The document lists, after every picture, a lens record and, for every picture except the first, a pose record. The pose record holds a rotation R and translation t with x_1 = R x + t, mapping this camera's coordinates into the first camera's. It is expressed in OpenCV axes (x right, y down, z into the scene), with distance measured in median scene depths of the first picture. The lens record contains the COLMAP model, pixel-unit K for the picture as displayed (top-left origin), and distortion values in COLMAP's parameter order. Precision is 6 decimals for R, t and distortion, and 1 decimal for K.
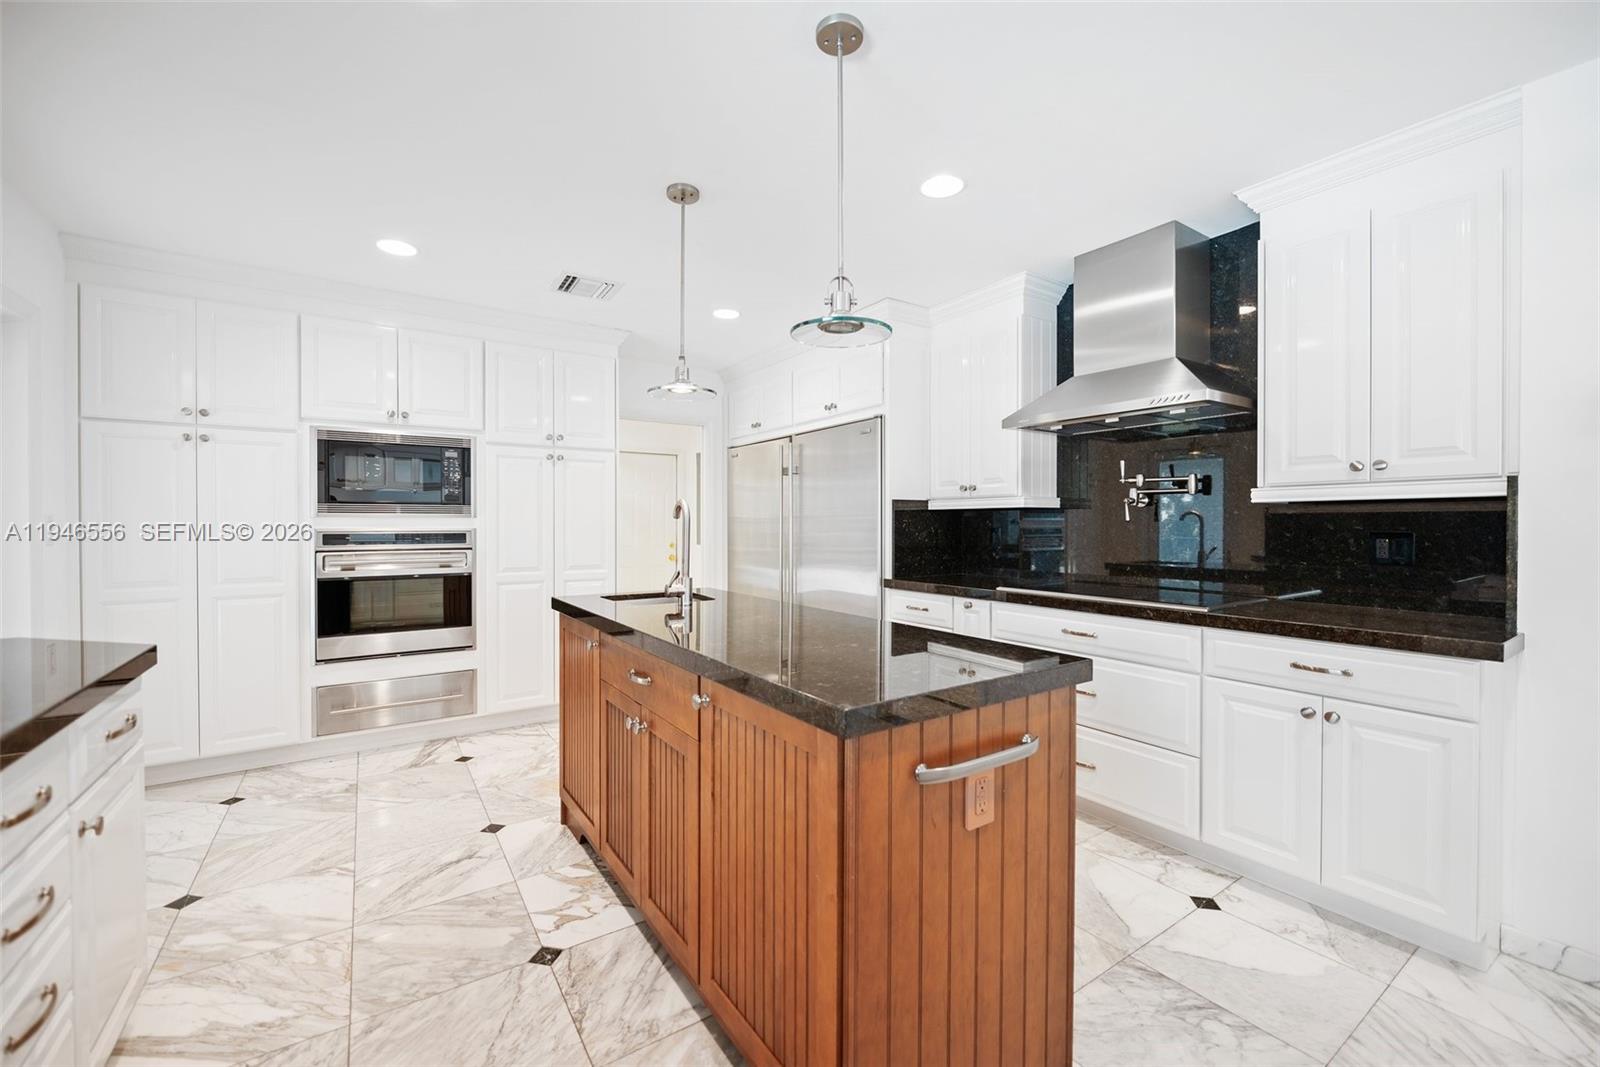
lens RADIAL K [[641.4, 0, 803.1], [0, 641.4, 523.9], [0, 0, 1]] dist [-0.003256, -0.001039]
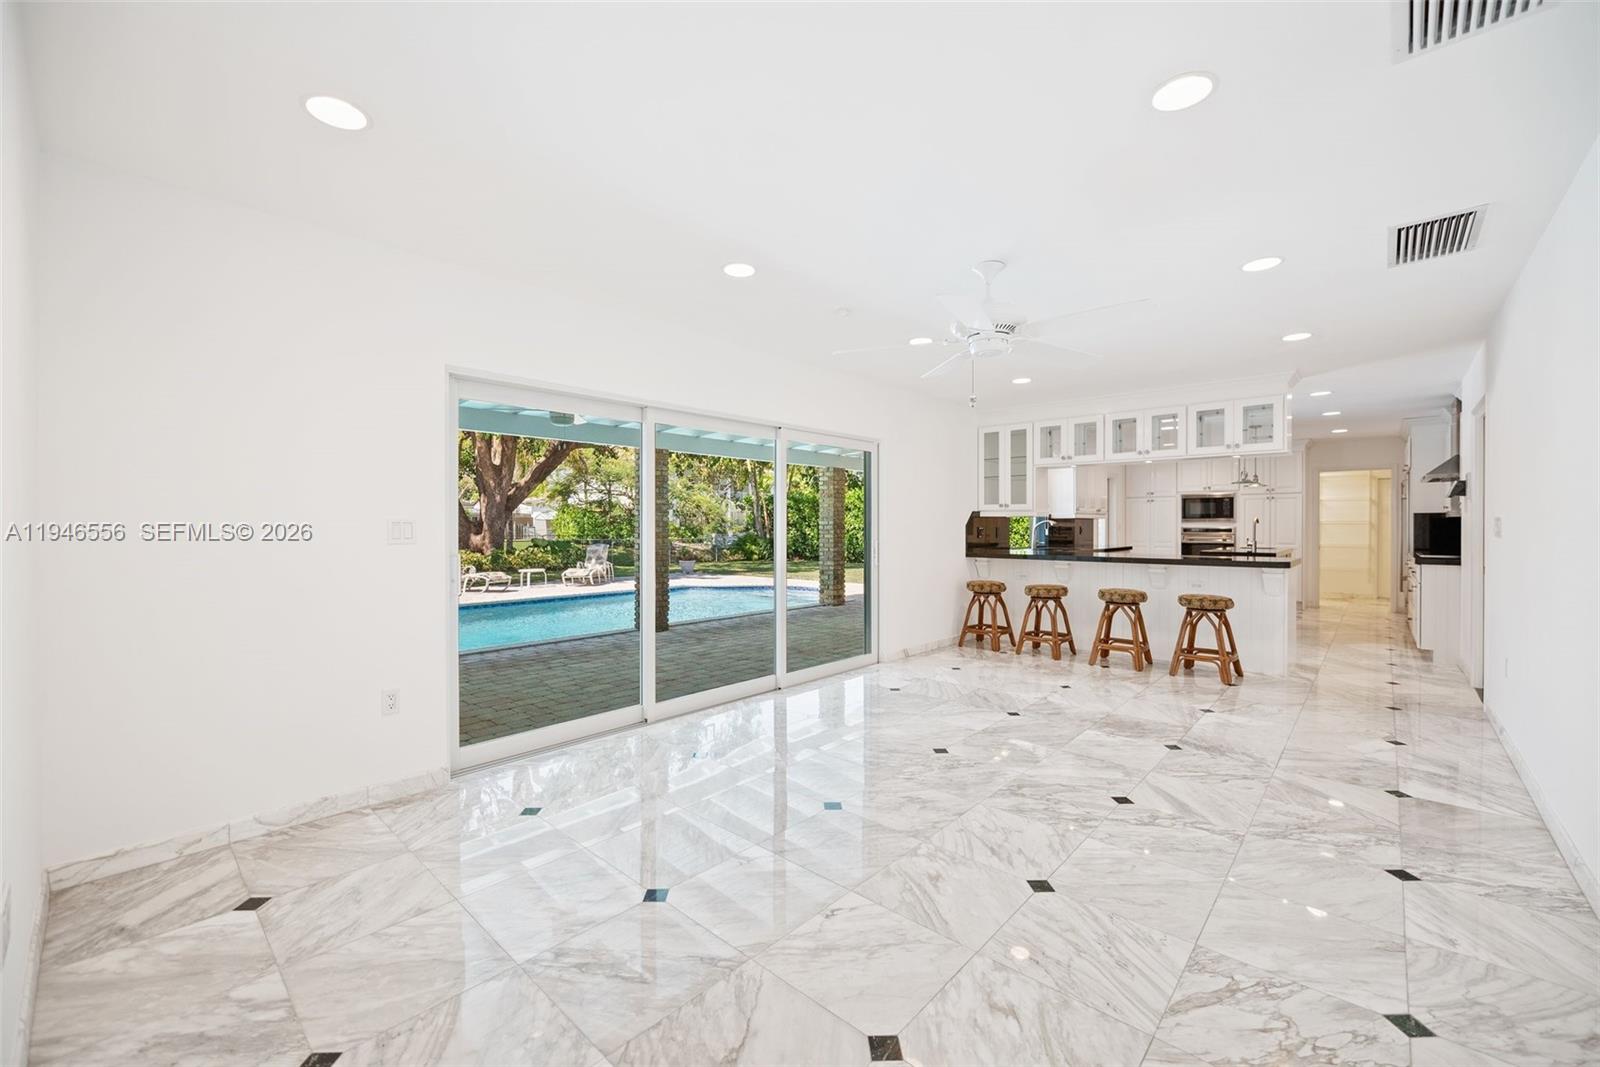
lens RADIAL K [[641.4, 0, 800.7], [0, 641.4, 530.8], [0, 0, 1]] dist [-0.003256, -0.001039]
pose [[0.230549, 0.006855, -0.973037, 2.109579], [-0.003693, 0.999974, 0.006170, 0.015515], [0.973054, 0.002170, 0.230569, -1.740616]]
